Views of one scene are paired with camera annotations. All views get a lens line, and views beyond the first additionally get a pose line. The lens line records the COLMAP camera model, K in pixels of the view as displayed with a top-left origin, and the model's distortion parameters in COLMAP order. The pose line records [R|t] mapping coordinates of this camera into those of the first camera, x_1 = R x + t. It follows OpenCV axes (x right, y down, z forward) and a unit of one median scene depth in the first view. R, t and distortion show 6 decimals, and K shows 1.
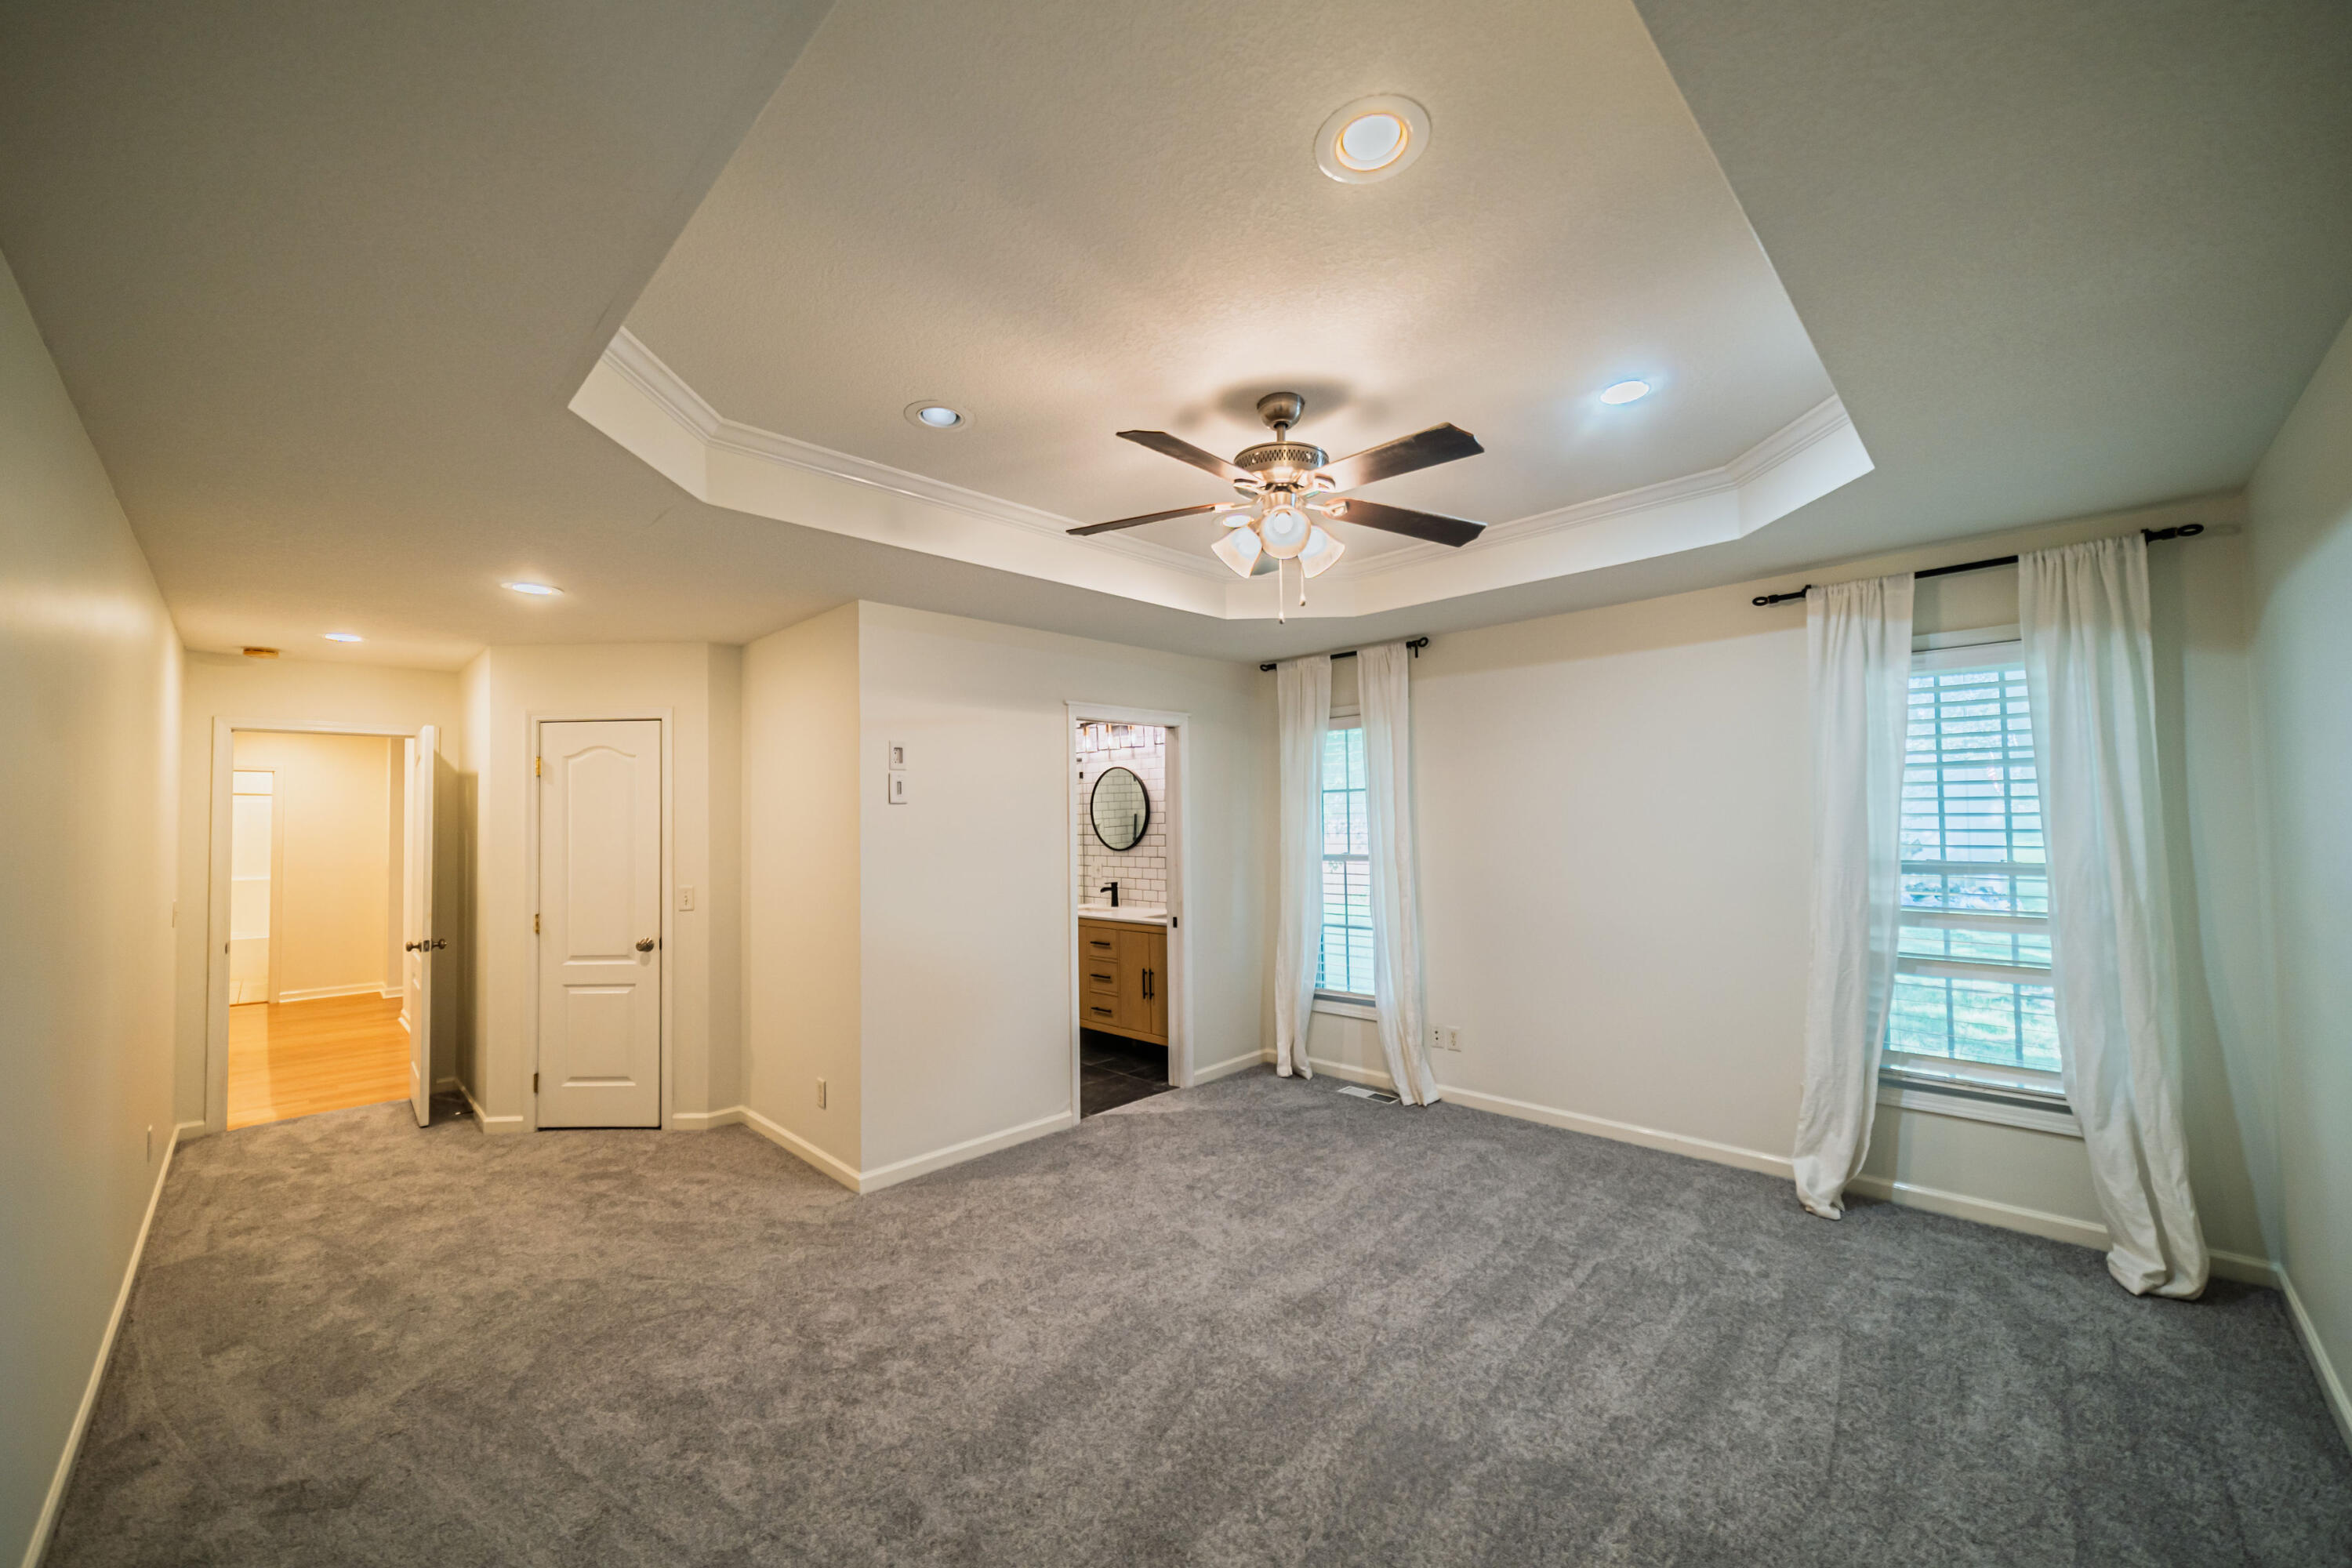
lens RADIAL K [[901.8, 0, 1175.2], [0, 901.8, 791.4], [0, 0, 1]] dist [0.000550, 0.000161]
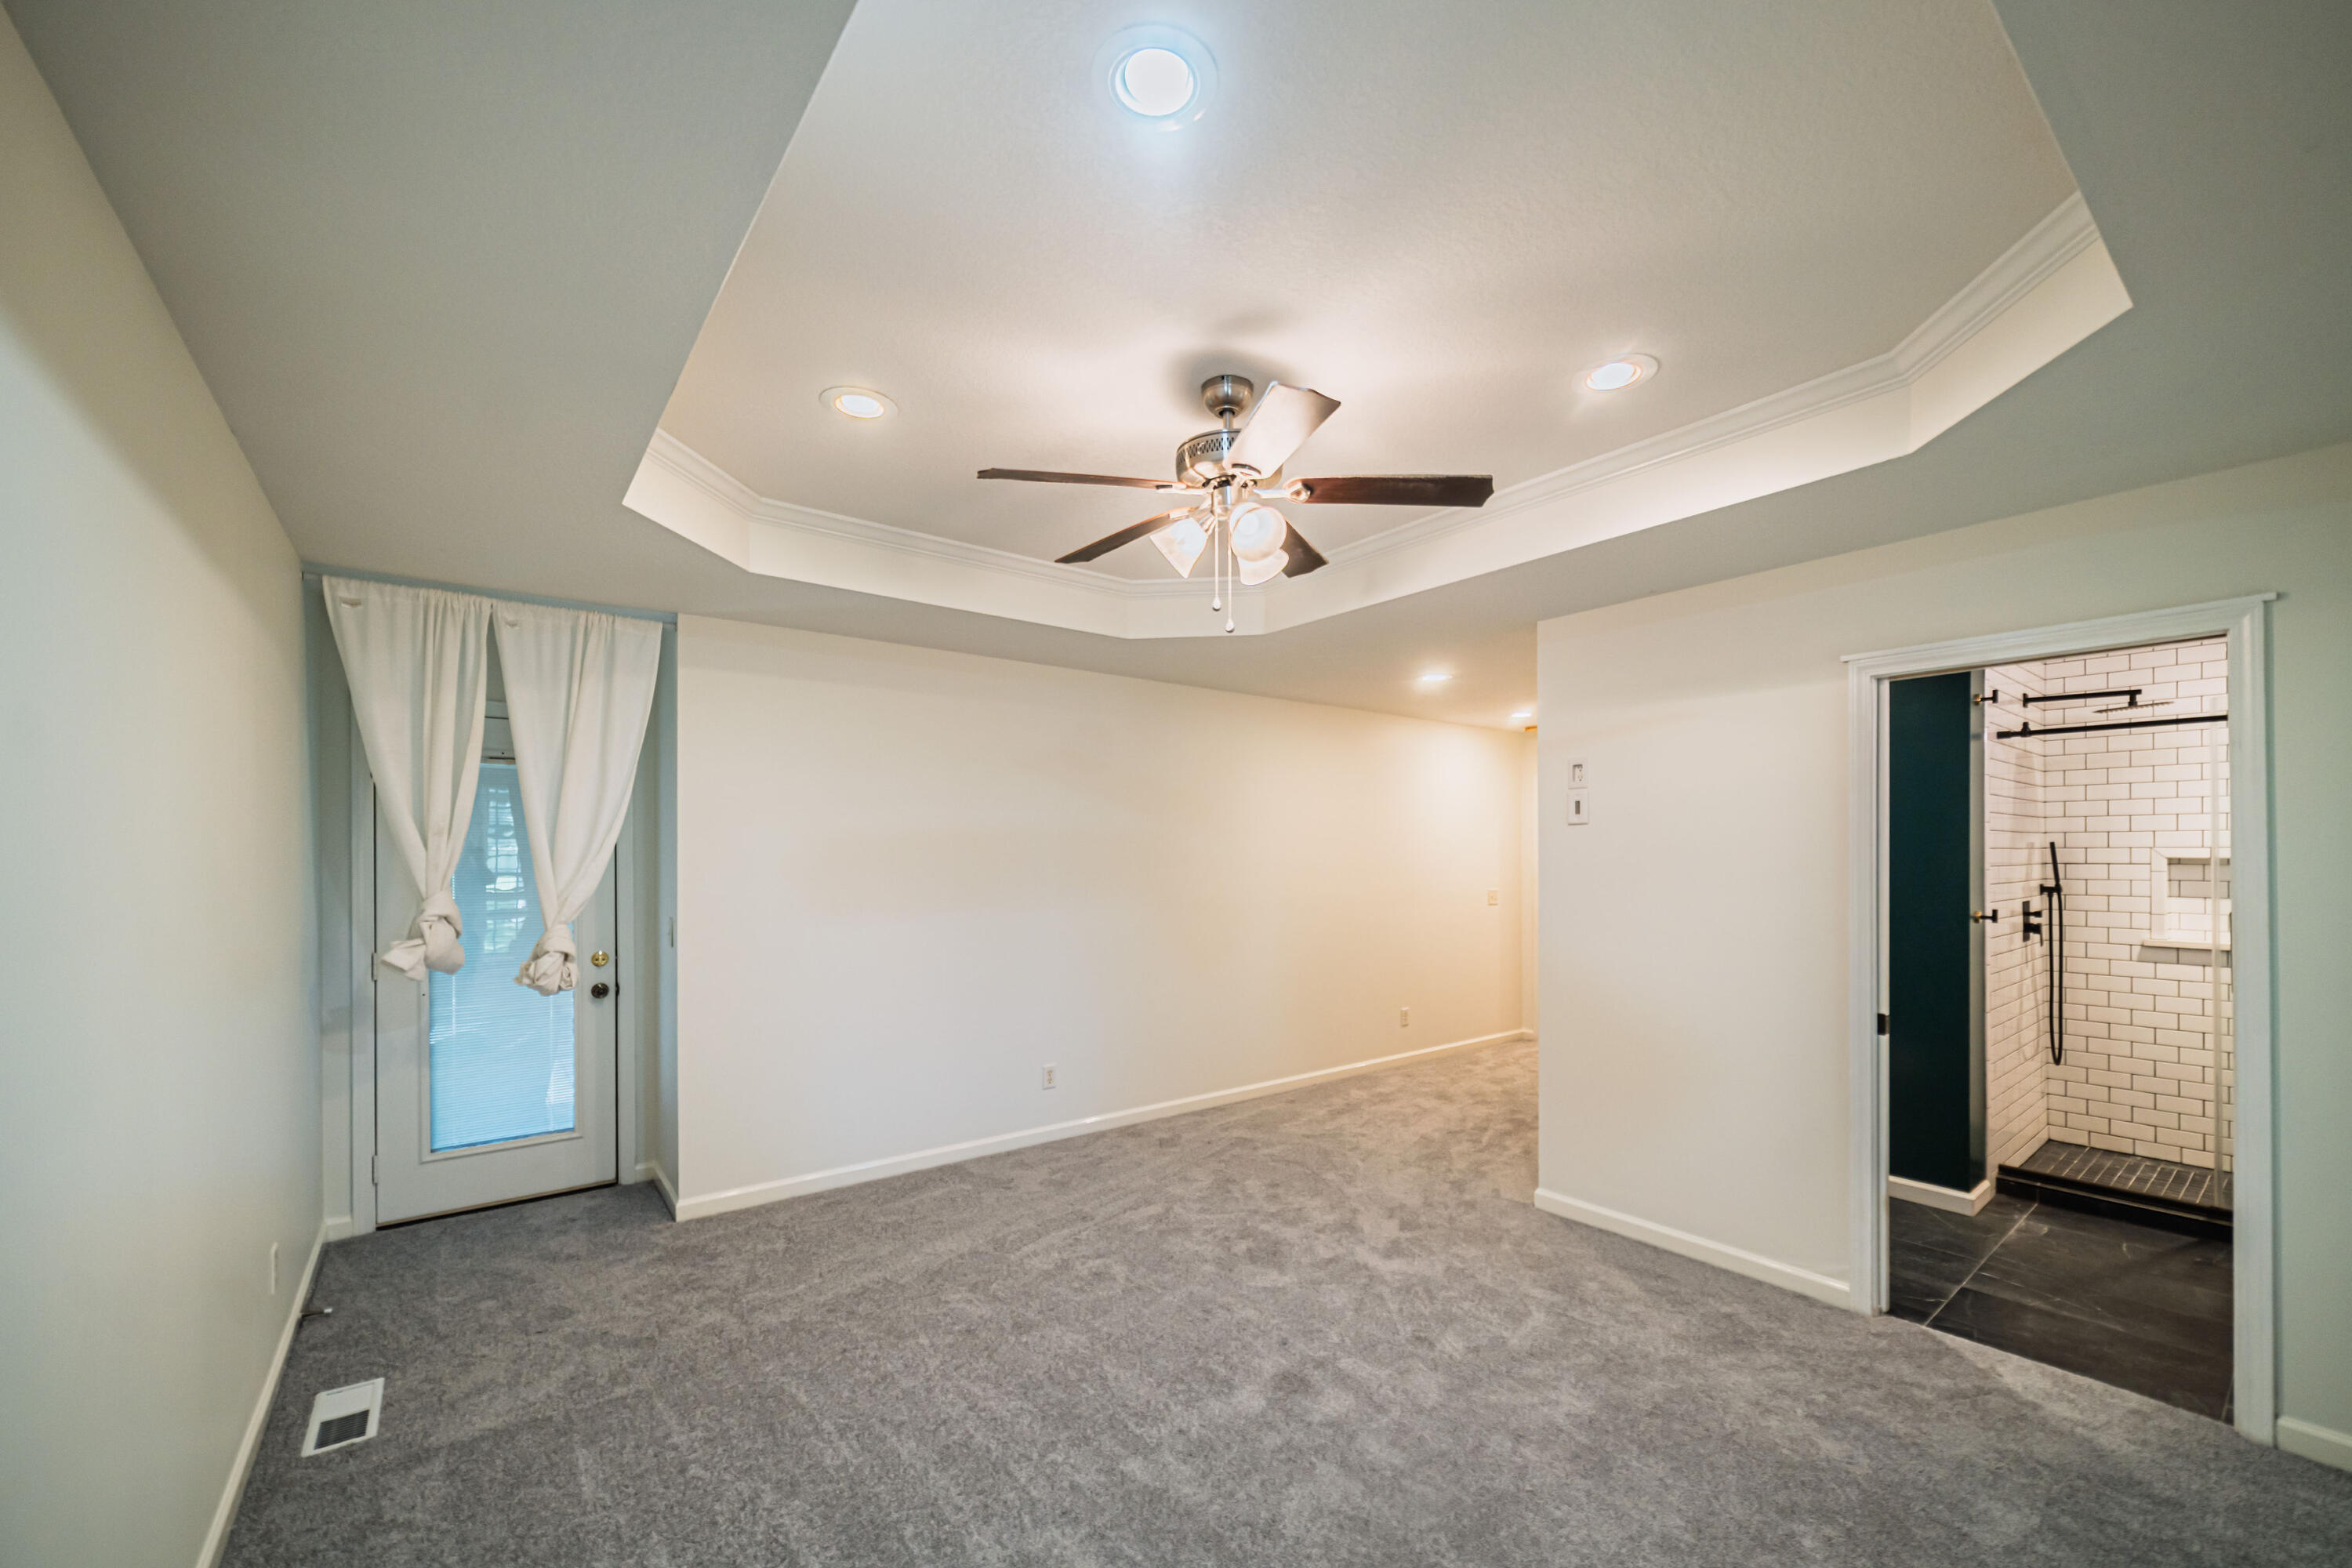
lens RADIAL K [[931.4, 0, 1163.8], [0, 931.4, 855.1], [0, 0, 1]] dist [0.001199, 0.000142]
pose [[-0.148673, 0.016760, -0.988744, 0.739732], [0.042423, 0.999044, 0.010556, 0.017413], [0.987976, -0.040376, -0.149242, 0.739858]]
